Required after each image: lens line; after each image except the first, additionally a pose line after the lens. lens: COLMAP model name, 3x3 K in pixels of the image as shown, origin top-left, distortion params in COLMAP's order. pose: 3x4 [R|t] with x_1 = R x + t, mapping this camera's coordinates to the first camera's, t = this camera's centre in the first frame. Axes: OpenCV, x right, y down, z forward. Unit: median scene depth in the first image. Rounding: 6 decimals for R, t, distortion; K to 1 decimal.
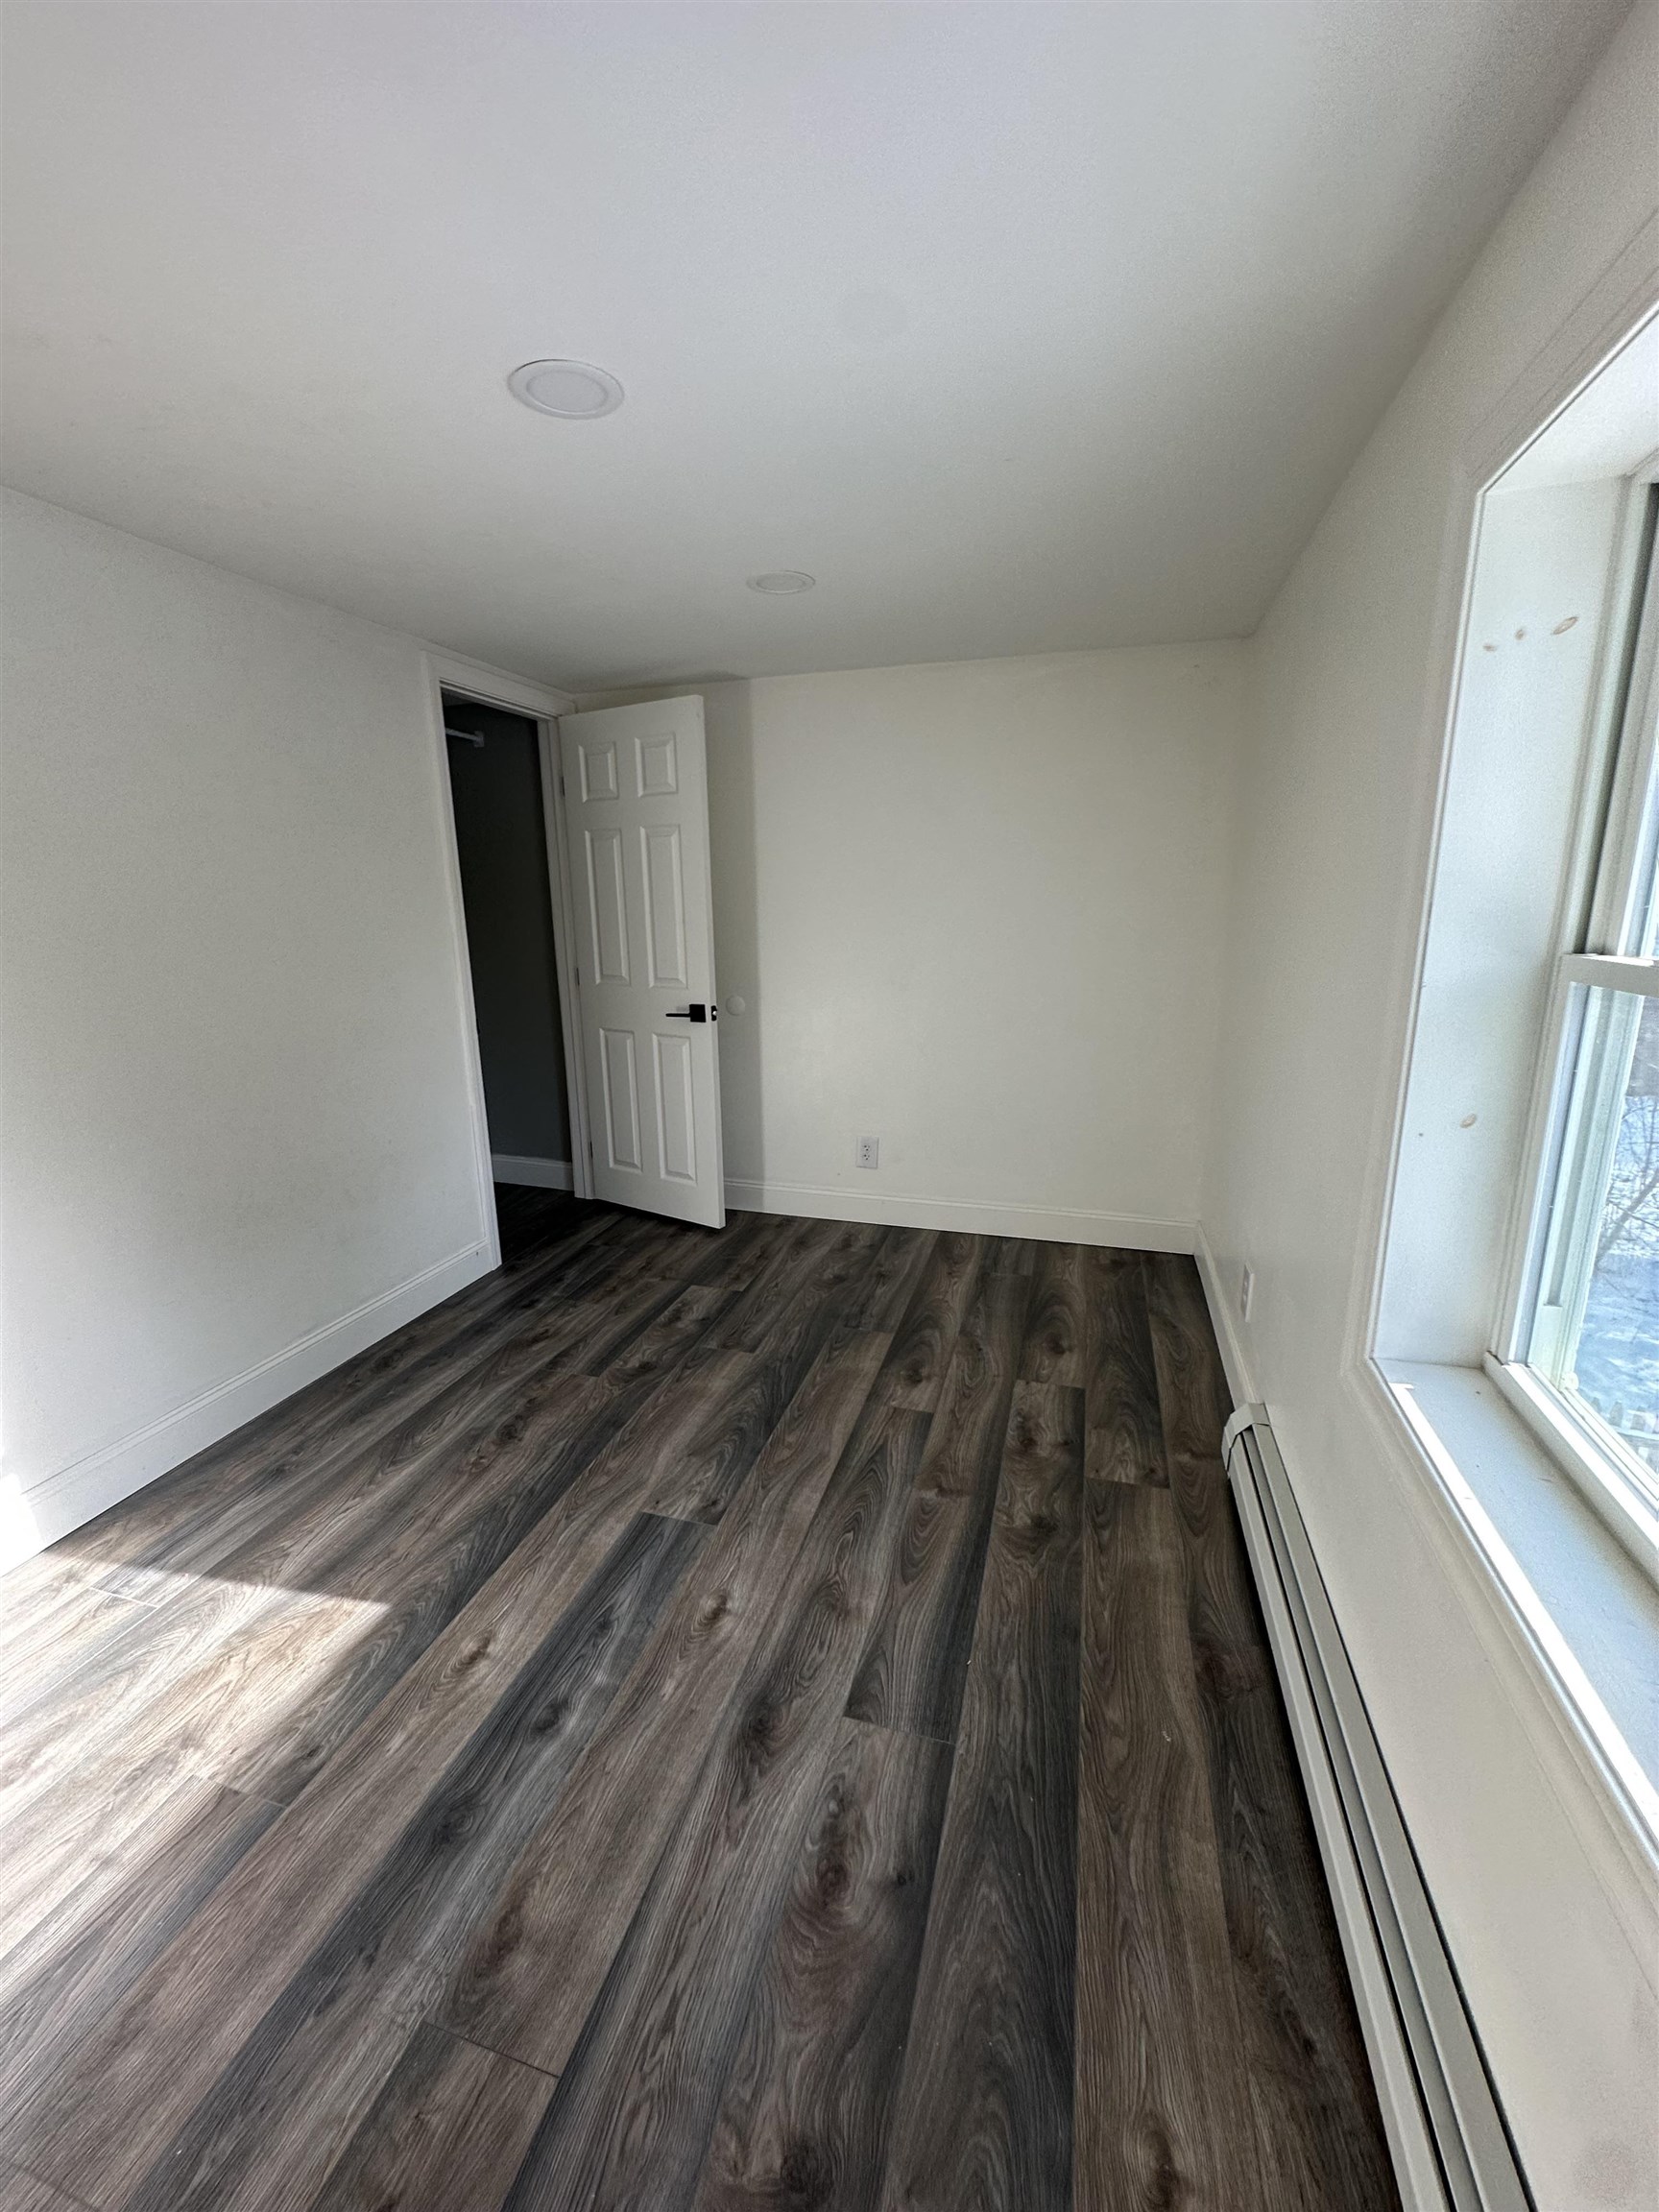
lens RADIAL K [[886.8, 0, 827.6], [0, 886.8, 1103.8], [0, 0, 1]] dist [-0.005954, 0.001922]
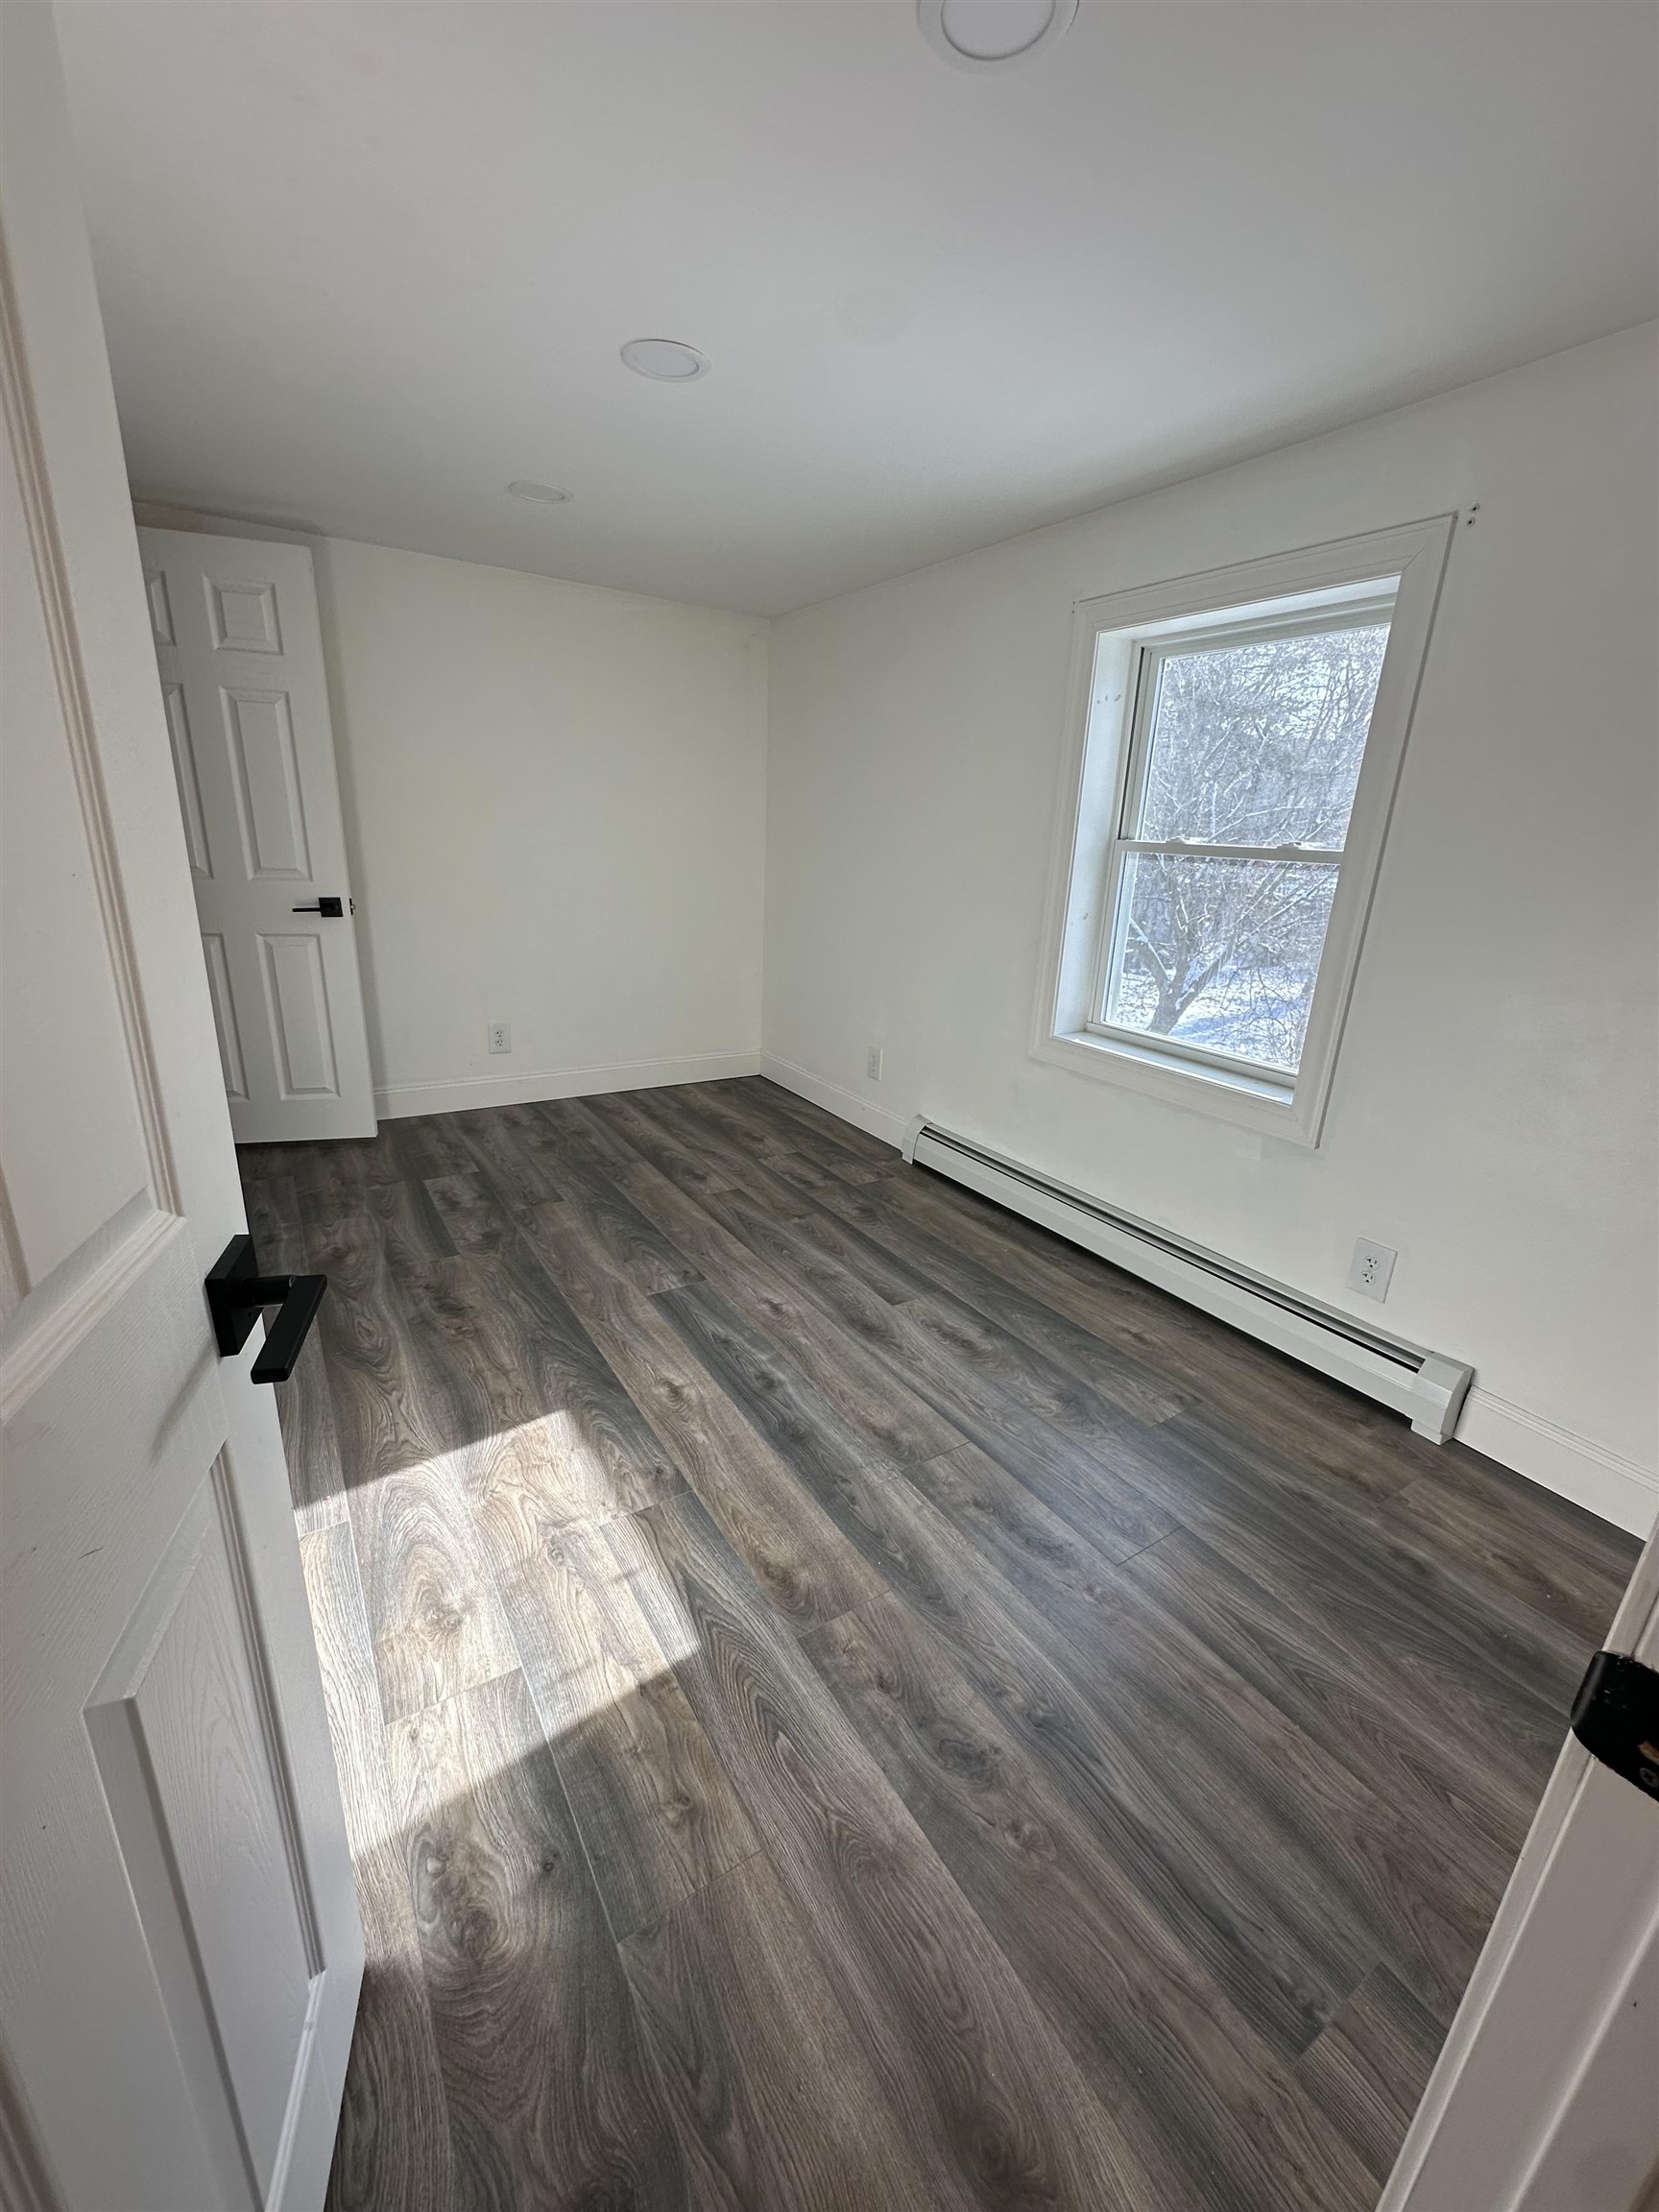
lens RADIAL K [[886.8, 0, 829.7], [0, 886.8, 1109.0], [0, 0, 1]] dist [-0.005954, 0.001922]
pose [[0.653331, -0.191161, 0.732541, -0.764926], [0.123486, 0.981546, 0.146006, 0.049724], [-0.746934, -0.004932, 0.664880, -0.004402]]
